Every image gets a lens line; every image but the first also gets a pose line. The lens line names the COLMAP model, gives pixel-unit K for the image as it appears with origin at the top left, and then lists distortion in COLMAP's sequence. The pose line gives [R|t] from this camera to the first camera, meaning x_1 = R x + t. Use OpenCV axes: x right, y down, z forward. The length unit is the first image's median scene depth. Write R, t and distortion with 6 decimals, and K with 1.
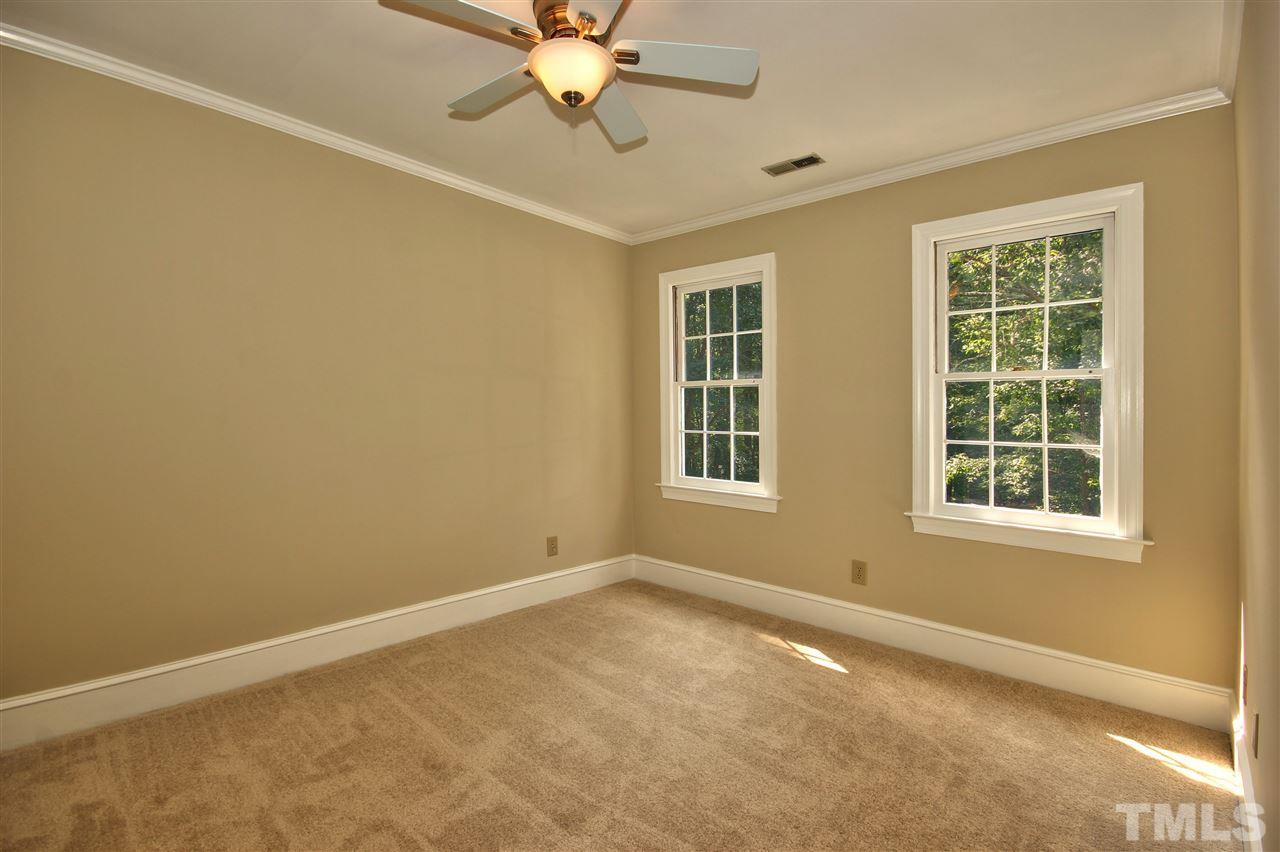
lens RADIAL K [[620.6, 0, 636.3], [0, 620.6, 407.5], [0, 0, 1]] dist [-0.000883, -0.000482]
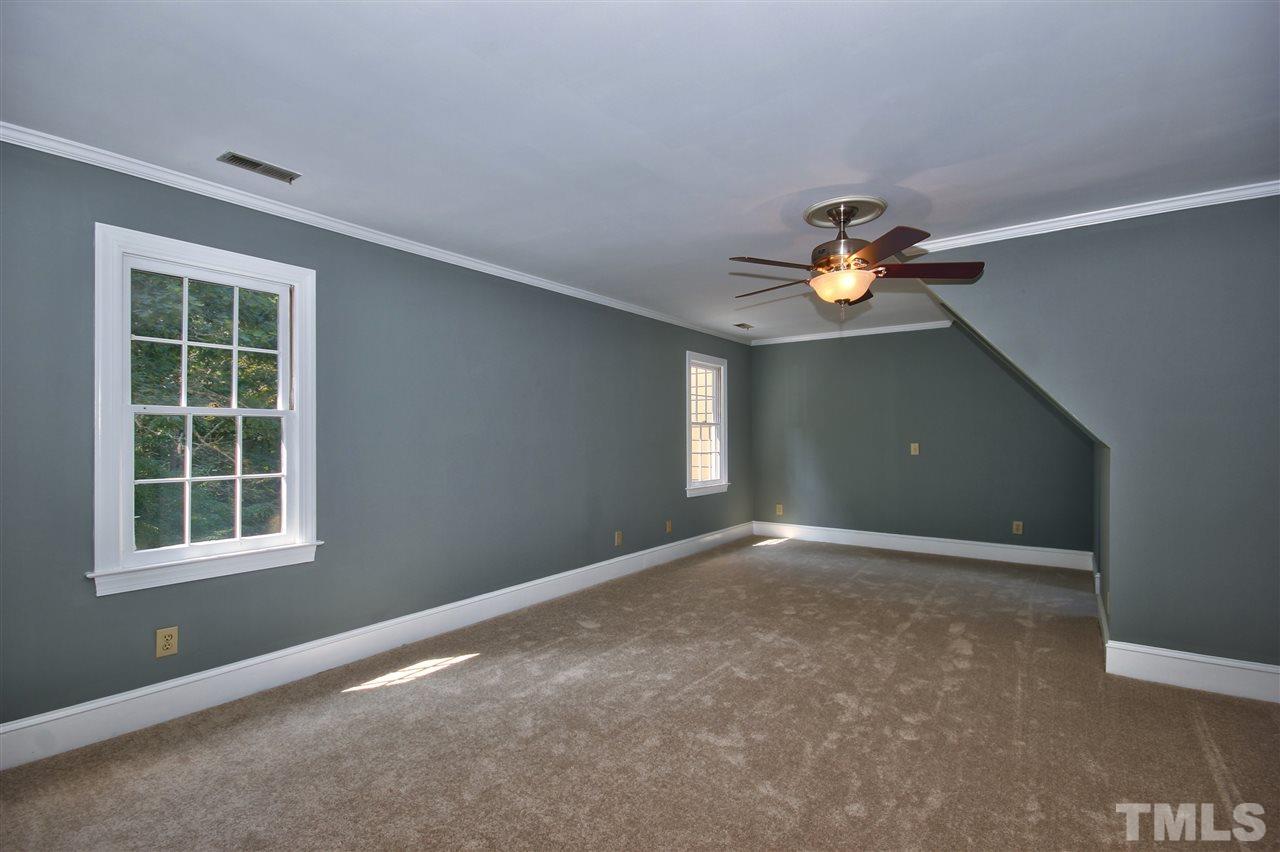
lens RADIAL K [[600.4, 0, 634.2], [0, 600.4, 424.6], [0, 0, 1]] dist [-0.003212, -0.000746]
pose [[-0.115999, 0.019578, 0.993056, -0.609043], [0.012149, 0.999759, -0.018291, -0.003155], [-0.993175, 0.009943, -0.116209, 0.562666]]
